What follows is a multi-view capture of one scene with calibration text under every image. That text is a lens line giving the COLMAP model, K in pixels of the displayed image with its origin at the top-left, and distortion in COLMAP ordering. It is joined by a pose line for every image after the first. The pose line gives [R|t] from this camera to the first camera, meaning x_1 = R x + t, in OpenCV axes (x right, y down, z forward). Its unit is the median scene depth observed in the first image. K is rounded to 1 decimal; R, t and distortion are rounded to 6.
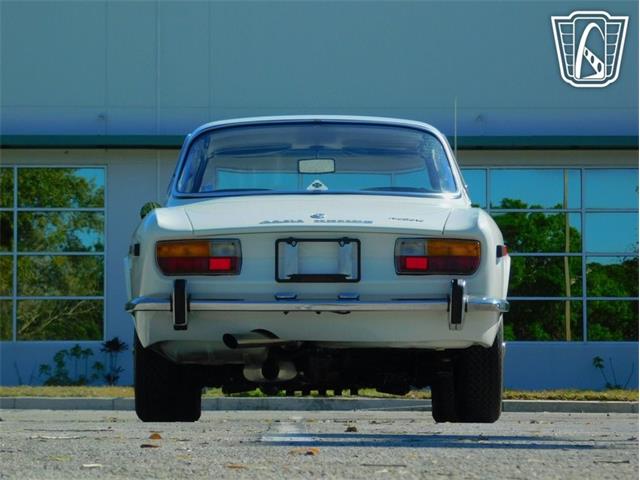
lens RADIAL K [[2518.3, 0, 320.0], [0, 2518.3, 240.0], [0, 0, 1]] dist [0.062028, -2.377764]
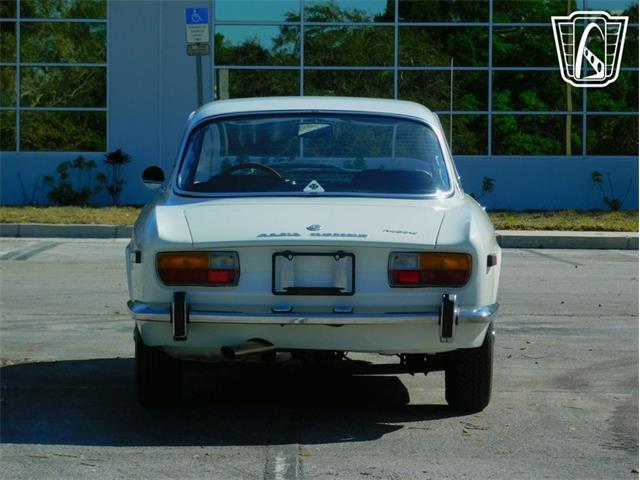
lens RADIAL K [[2518.3, 0, 320.0], [0, 2518.3, 240.0], [0, 0, 1]] dist [0.062028, -2.377764]
pose [[0.999970, 0.007716, -0.000894, 0.002624], [-0.007584, 0.994694, 0.102596, -0.110893], [0.001681, -0.102586, 0.994723, -0.023540]]
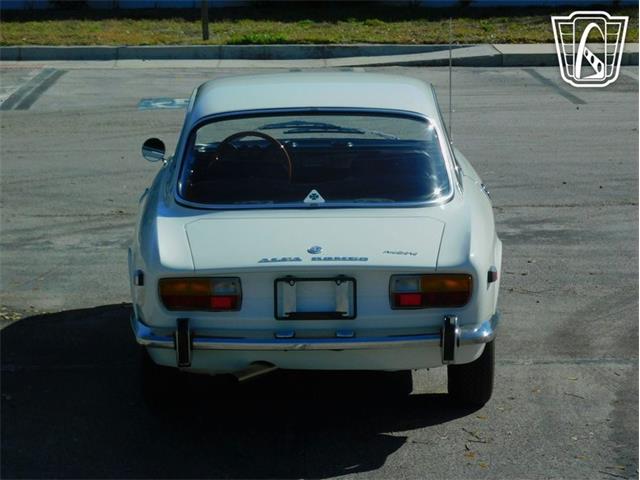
lens RADIAL K [[2518.3, 0, 320.0], [0, 2518.3, 240.0], [0, 0, 1]] dist [0.062028, -2.377764]
pose [[0.999945, -0.010135, -0.002827, 0.004269], [0.010505, 0.976789, 0.213948, -0.236541], [0.000593, -0.213966, 0.976841, -0.009141]]
